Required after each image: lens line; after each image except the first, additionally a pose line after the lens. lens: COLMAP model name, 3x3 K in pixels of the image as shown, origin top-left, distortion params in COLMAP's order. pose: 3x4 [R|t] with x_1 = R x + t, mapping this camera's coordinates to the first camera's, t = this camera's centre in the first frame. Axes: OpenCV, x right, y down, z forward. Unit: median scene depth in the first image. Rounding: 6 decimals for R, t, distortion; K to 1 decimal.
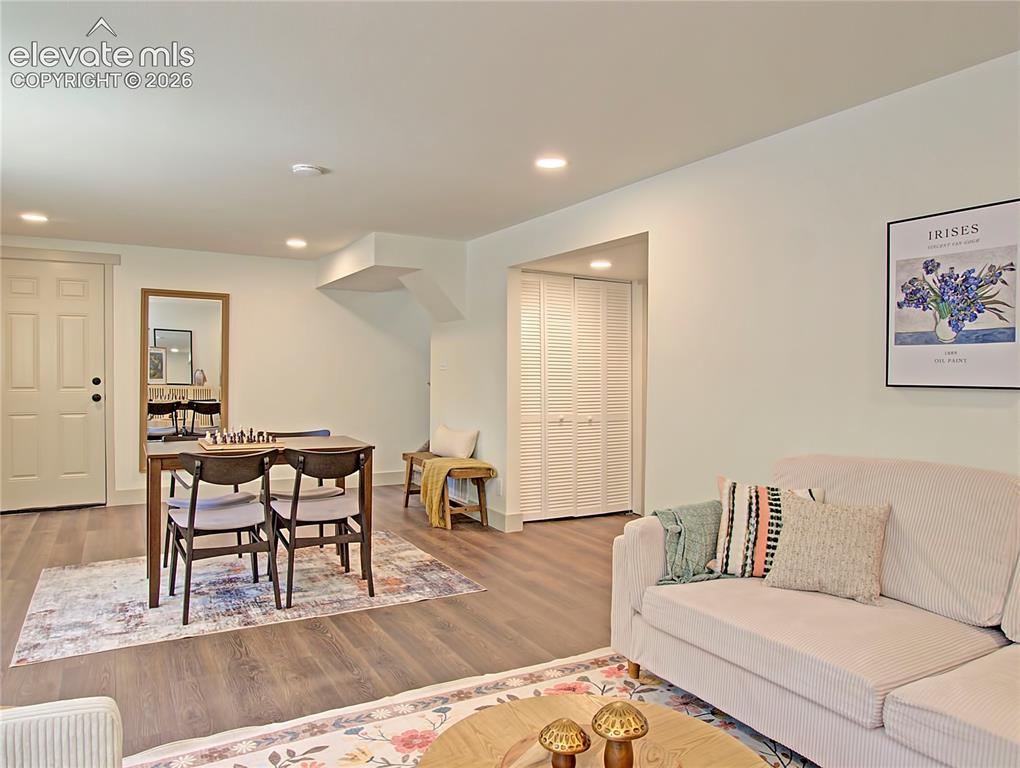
lens RADIAL K [[705.1, 0, 510.4], [0, 705.1, 383.7], [0, 0, 1]] dist [-0.008949, 0.000784]
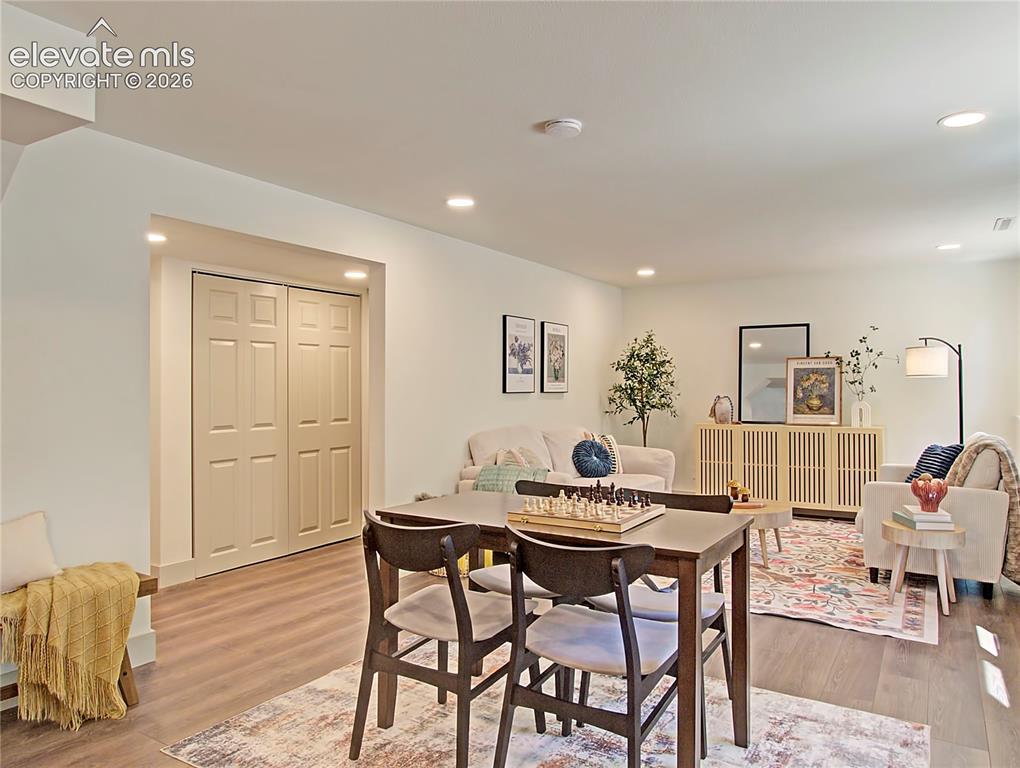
lens RADIAL K [[705.1, 0, 510.4], [0, 705.1, 381.9], [0, 0, 1]] dist [-0.008949, 0.000784]
pose [[-0.488355, -0.005358, 0.872628, -1.366038], [0.008974, 0.999897, 0.011161, -0.054323], [-0.872599, 0.013281, -0.488257, 2.106562]]
